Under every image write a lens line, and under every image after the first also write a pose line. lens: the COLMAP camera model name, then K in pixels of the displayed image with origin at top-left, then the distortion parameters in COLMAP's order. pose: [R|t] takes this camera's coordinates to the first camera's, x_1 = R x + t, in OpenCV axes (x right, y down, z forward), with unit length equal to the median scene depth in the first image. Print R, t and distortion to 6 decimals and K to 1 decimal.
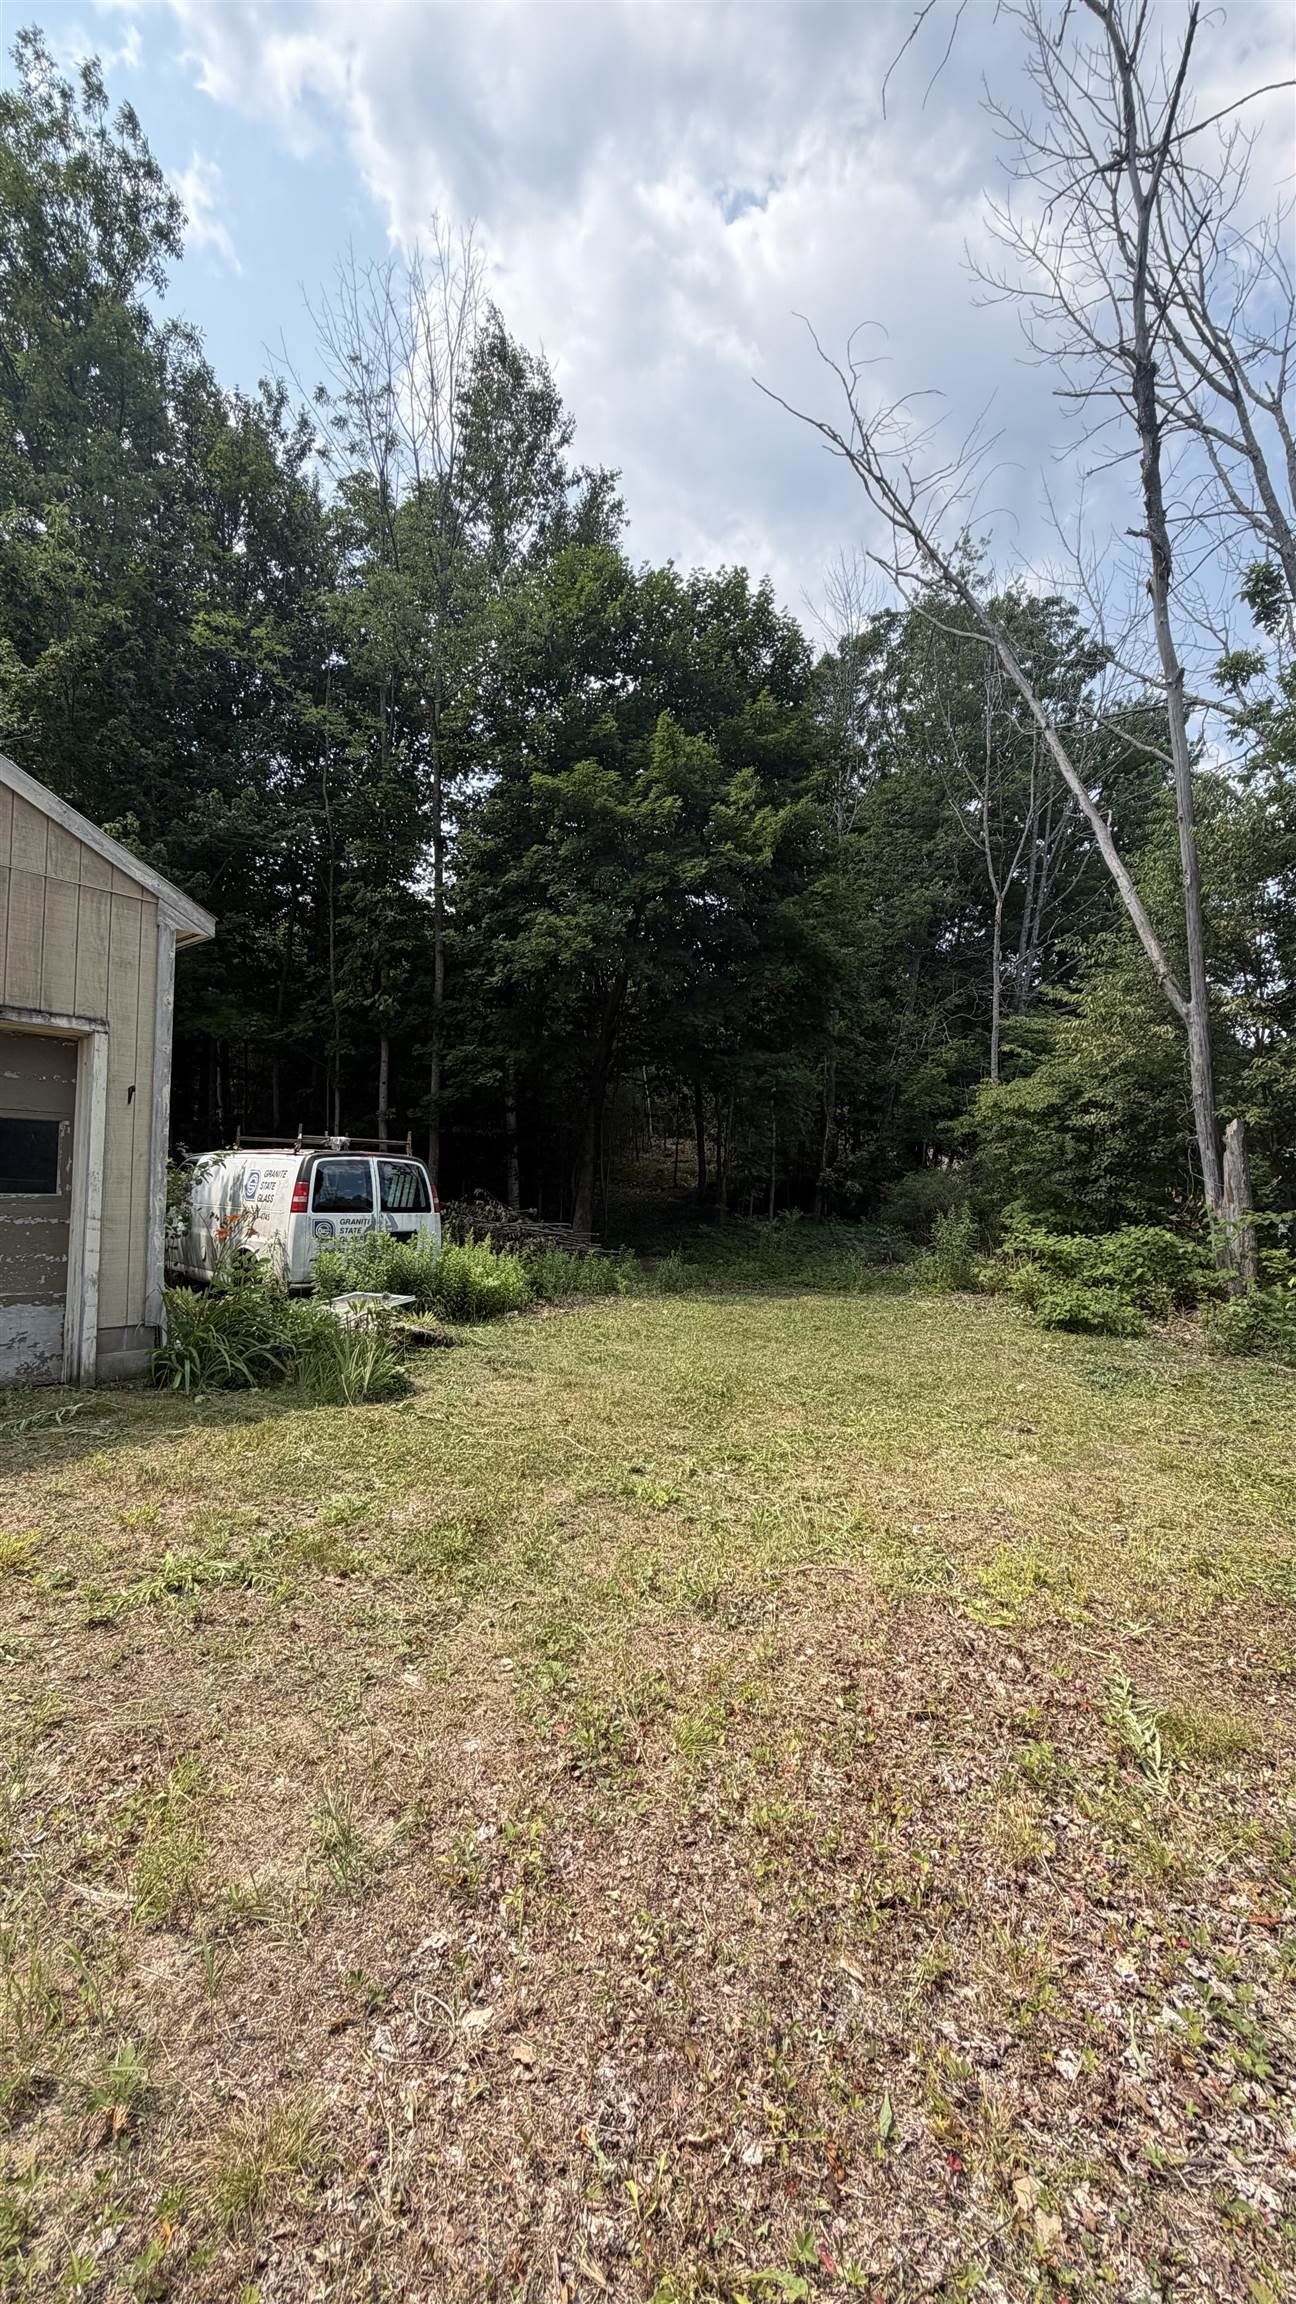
lens RADIAL K [[906.7, 0, 635.0], [0, 906.7, 1150.2], [0, 0, 1]] dist [-0.001383, 0.000332]
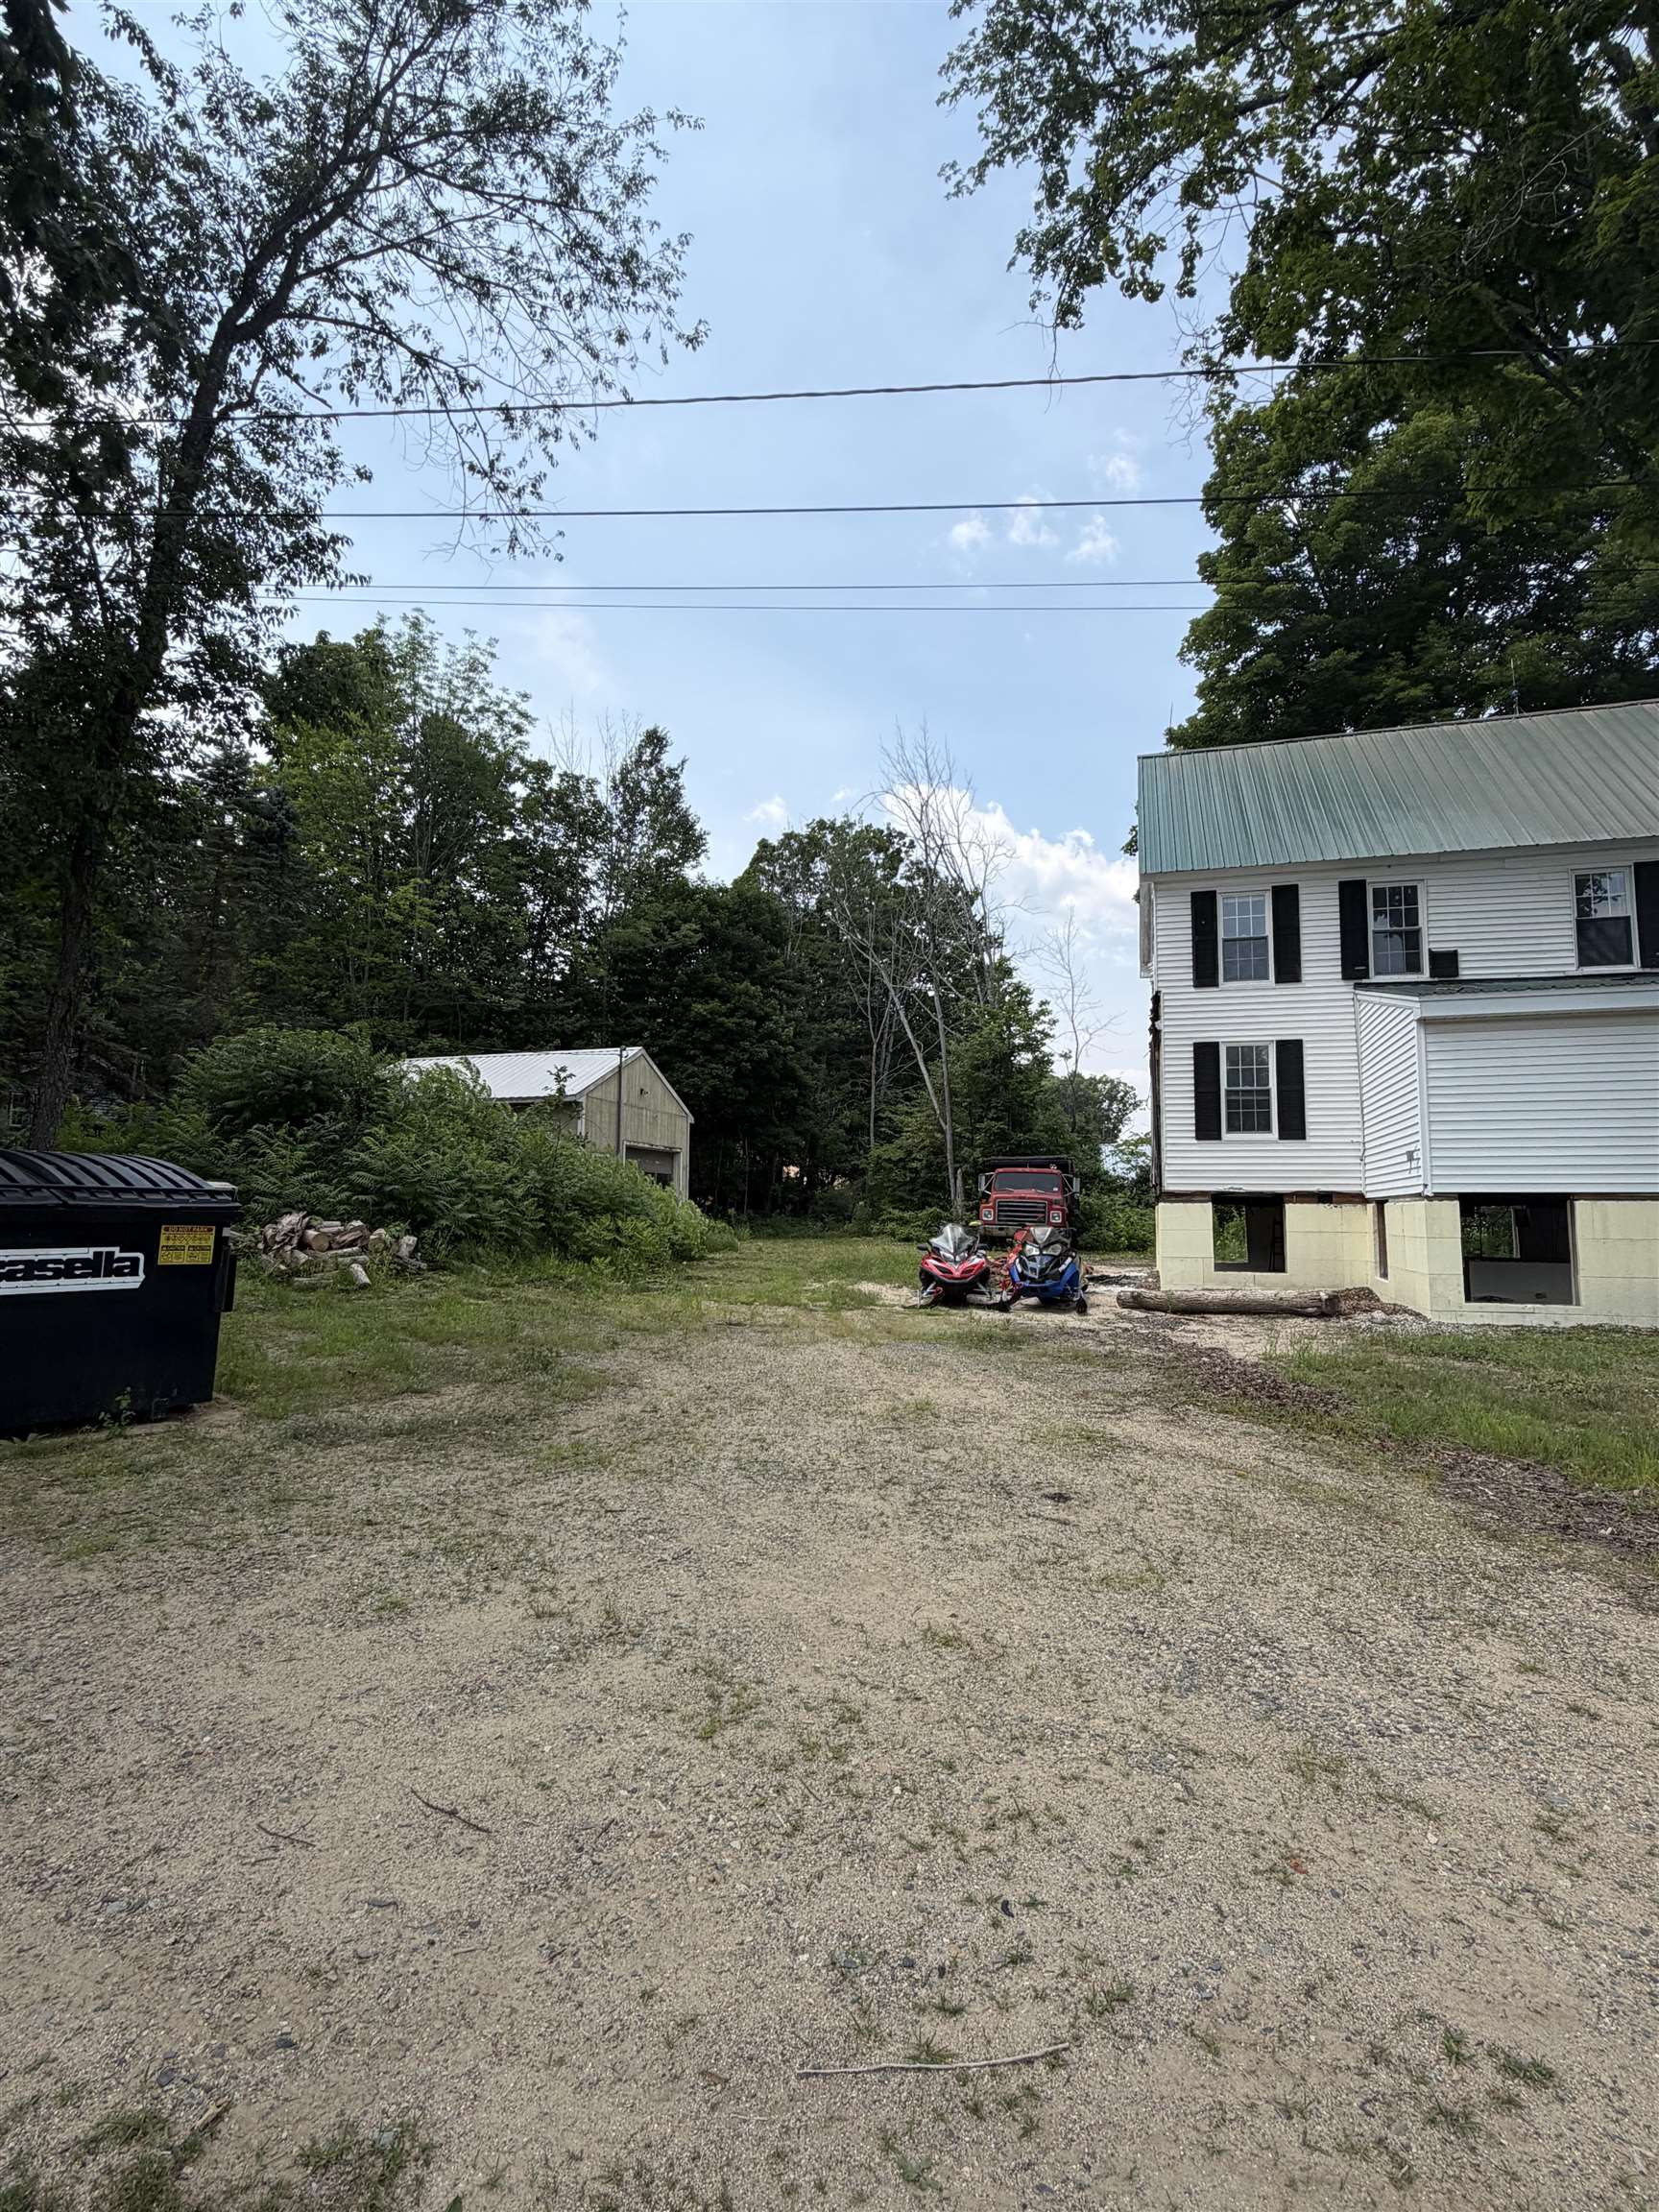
lens RADIAL K [[1069.0, 0, 829.5], [0, 1069.0, 1106.0], [0, 0, 1]] dist [-0.000887, -0.000165]
pose [[0.930028, 0.031927, 0.366099, -1.549709], [-0.015868, 0.998779, -0.046792, -0.107002], [-0.367146, 0.037709, 0.929399, -3.210753]]
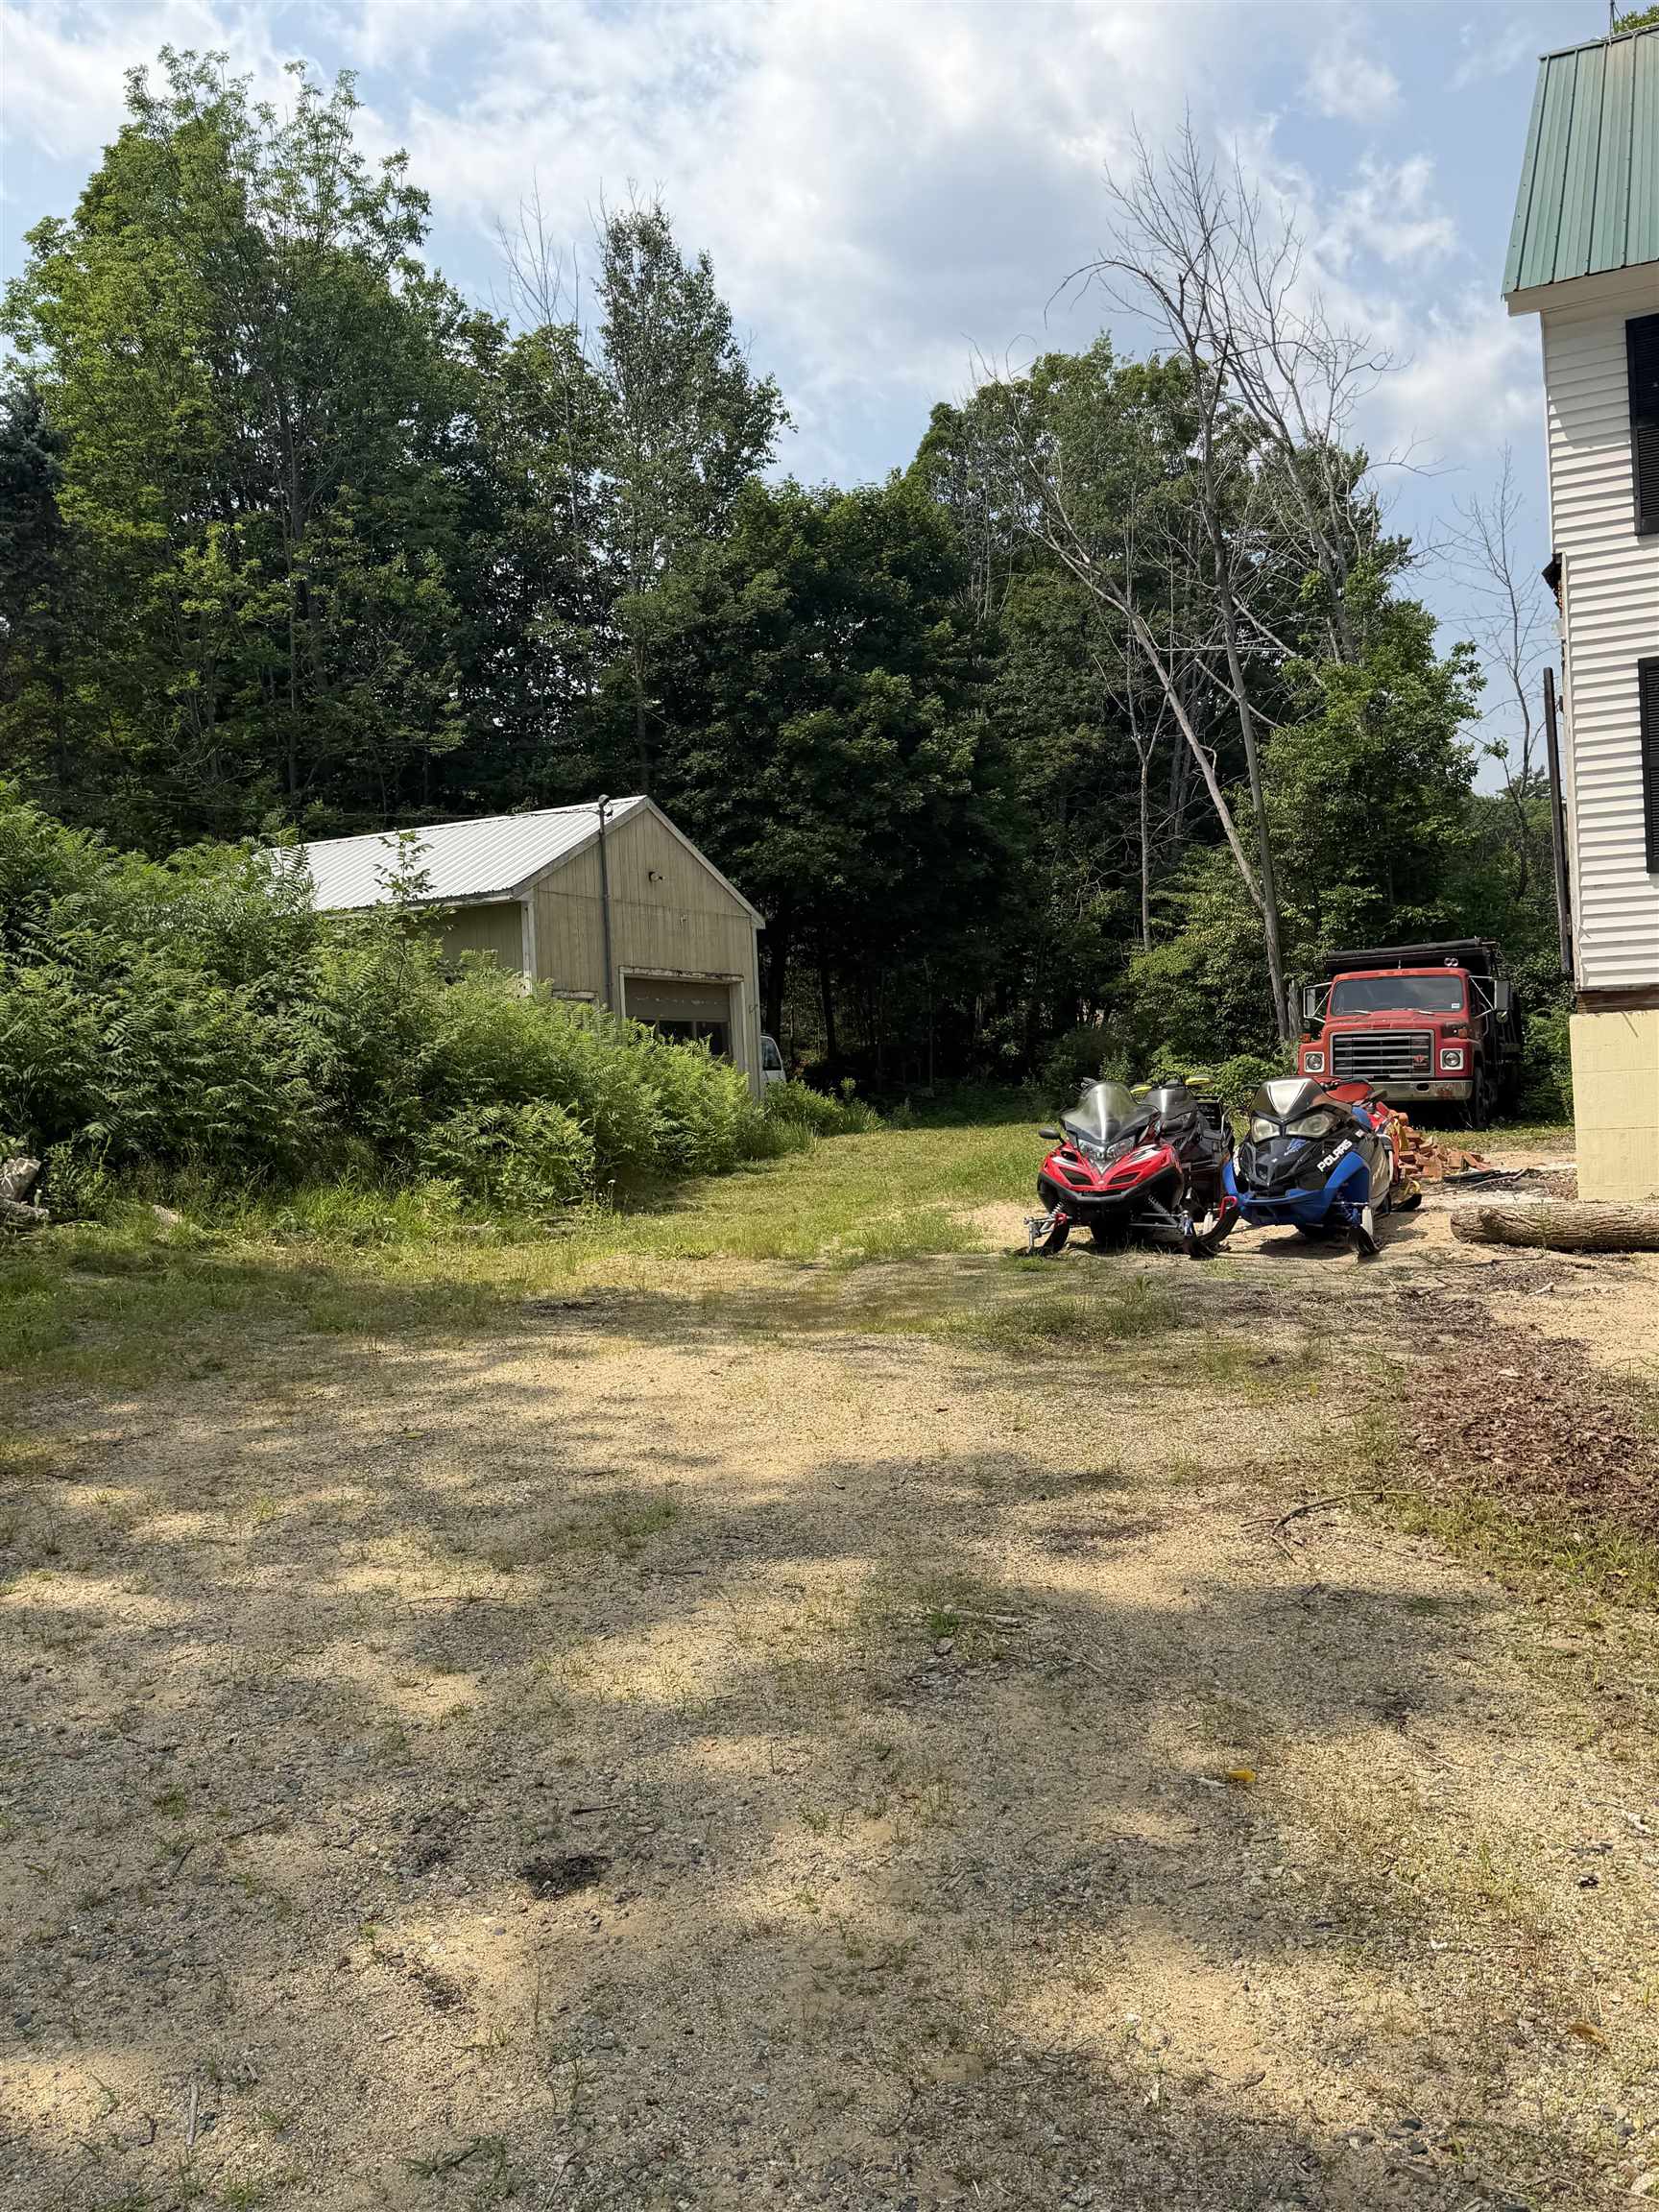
lens RADIAL K [[1768.6, 0, 829.5], [0, 1768.6, 1106.0], [0, 0, 1]] dist [0.046020, -0.000707]
pose [[0.983630, -0.057139, 0.170902, -1.010060], [0.047589, 0.997095, 0.059465, -0.062935], [-0.173803, -0.050359, 0.983492, -2.931924]]
